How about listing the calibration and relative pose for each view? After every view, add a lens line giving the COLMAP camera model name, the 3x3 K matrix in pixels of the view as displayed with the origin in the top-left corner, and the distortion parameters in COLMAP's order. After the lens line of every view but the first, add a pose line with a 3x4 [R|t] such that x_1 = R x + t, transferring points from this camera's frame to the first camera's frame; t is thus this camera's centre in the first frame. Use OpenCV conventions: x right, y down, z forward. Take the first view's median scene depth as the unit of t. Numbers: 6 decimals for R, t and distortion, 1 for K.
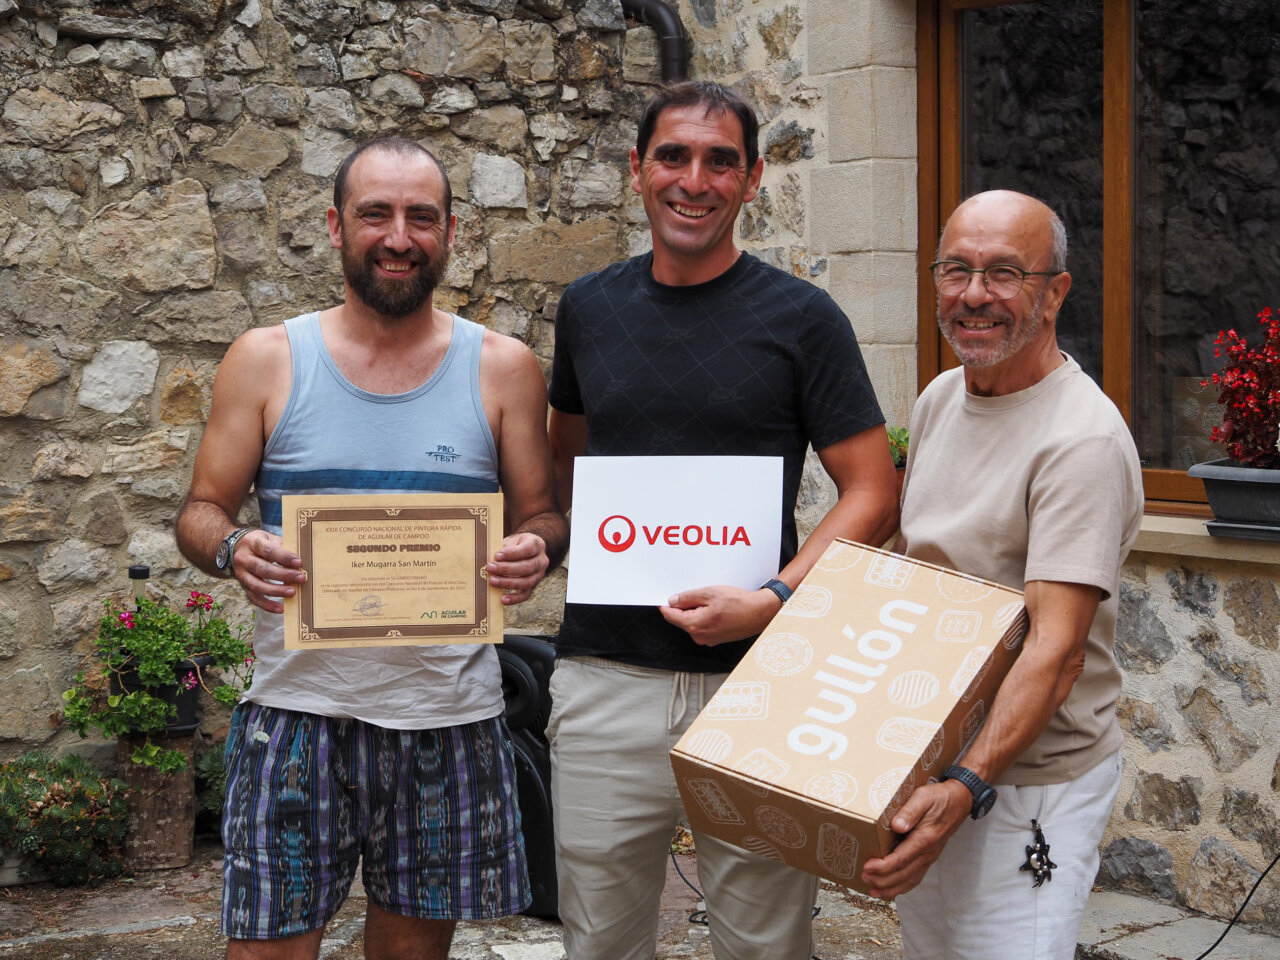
lens RADIAL K [[2252.8, 0, 640.0], [0, 2252.8, 480.0], [0, 0, 1]] dist [-0.038136, 0.039901]
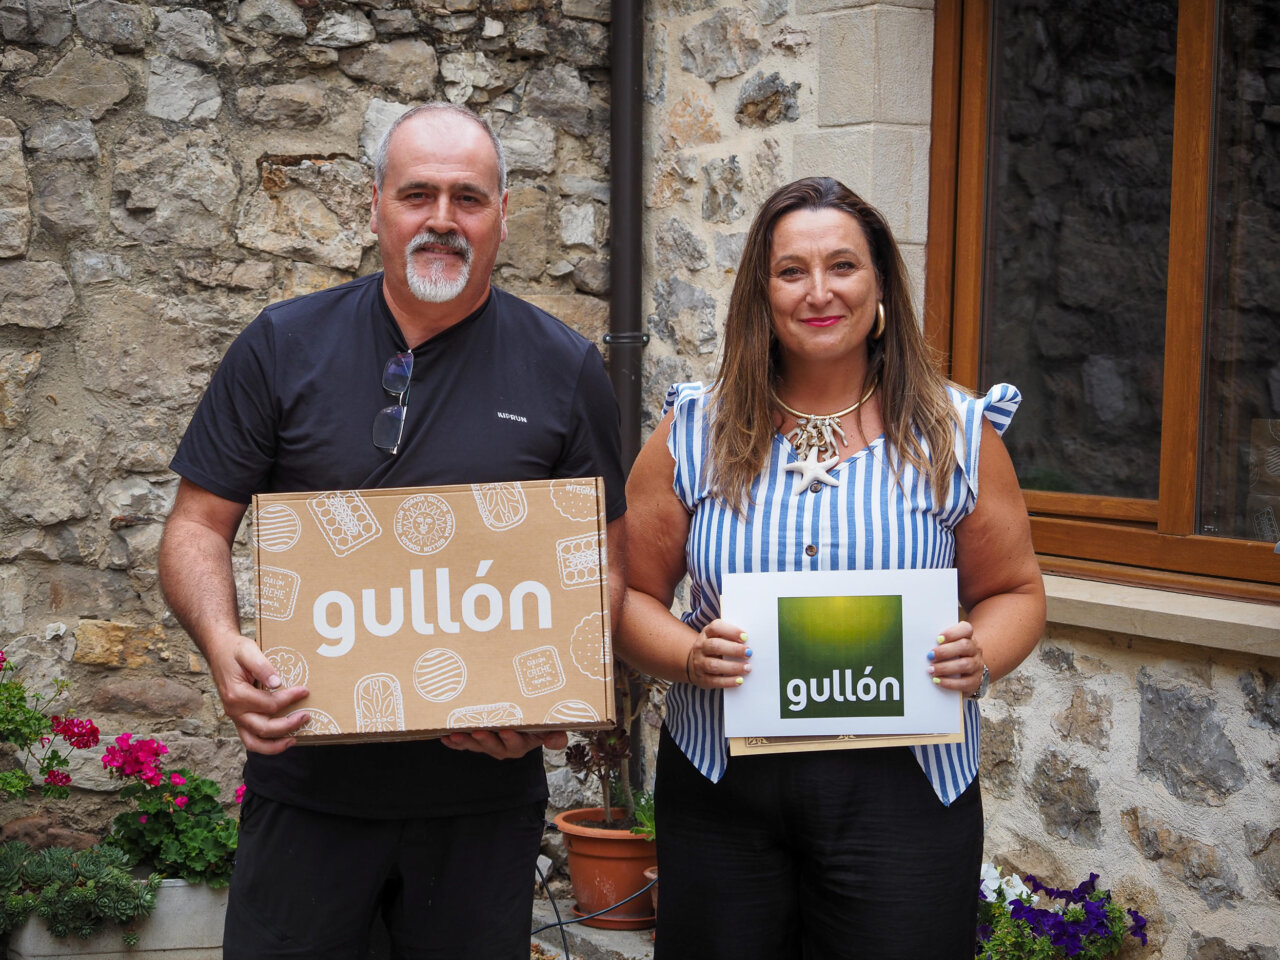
lens RADIAL K [[2607.4, 0, 588.6], [0, 2607.4, 479.3], [0, 0, 1]] dist [-0.026855, -0.050819]
pose [[0.999302, 0.037360, 0.000071, 0.008684], [-0.037359, 0.999276, -0.007214, -0.008834], [-0.000341, 0.007206, 0.999974, 0.093468]]
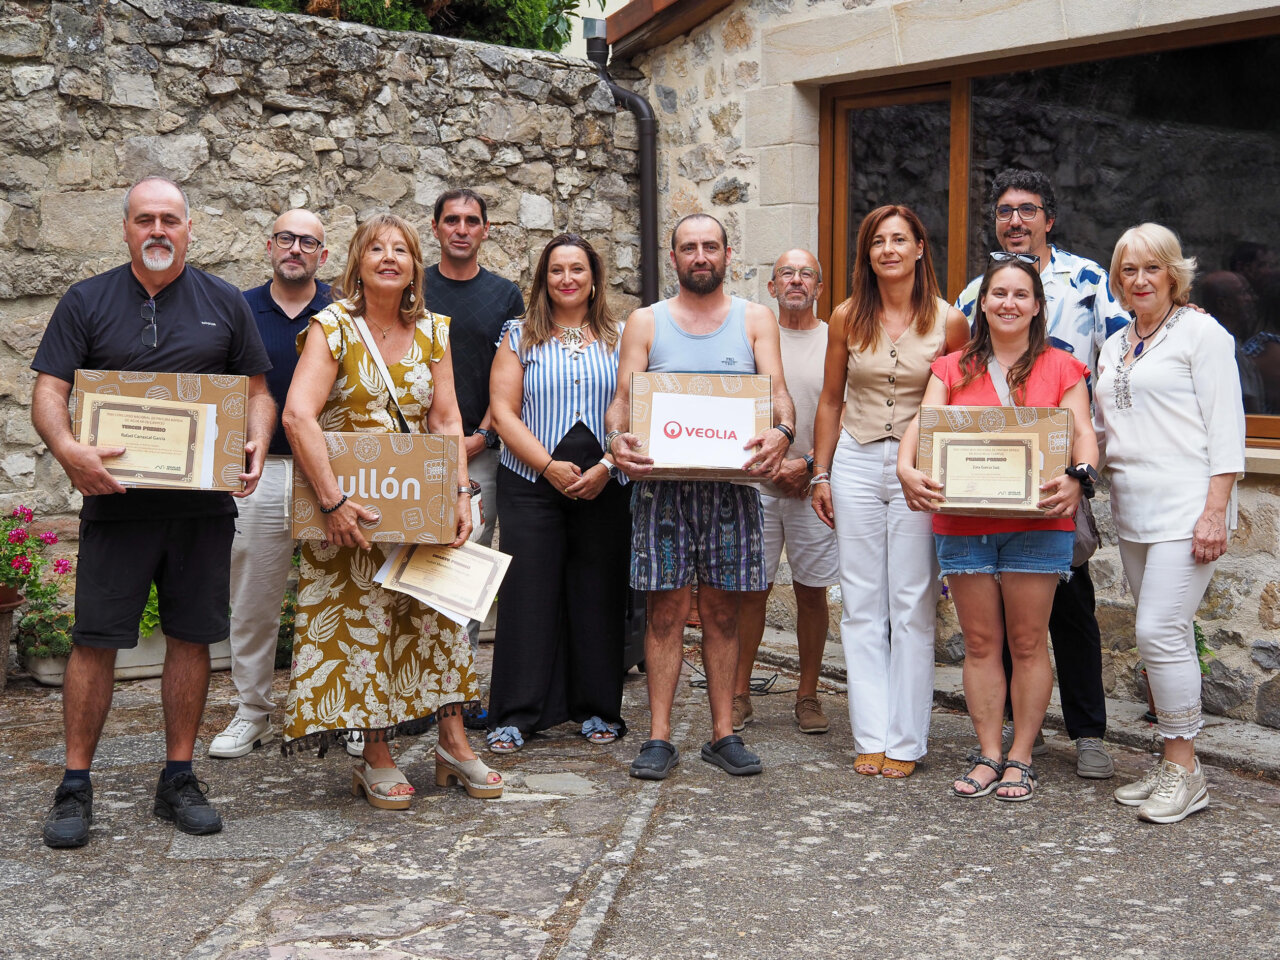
lens RADIAL K [[1796.1, 0, 640.0], [0, 1796.1, 480.0], [0, 0, 1]] dist [-0.023209, 0.010898]
pose [[0.993495, 0.008230, 0.113575, -0.135844], [-0.010007, 0.999836, 0.015085, 0.029350], [-0.113433, -0.016123, 0.993415, -0.214962]]
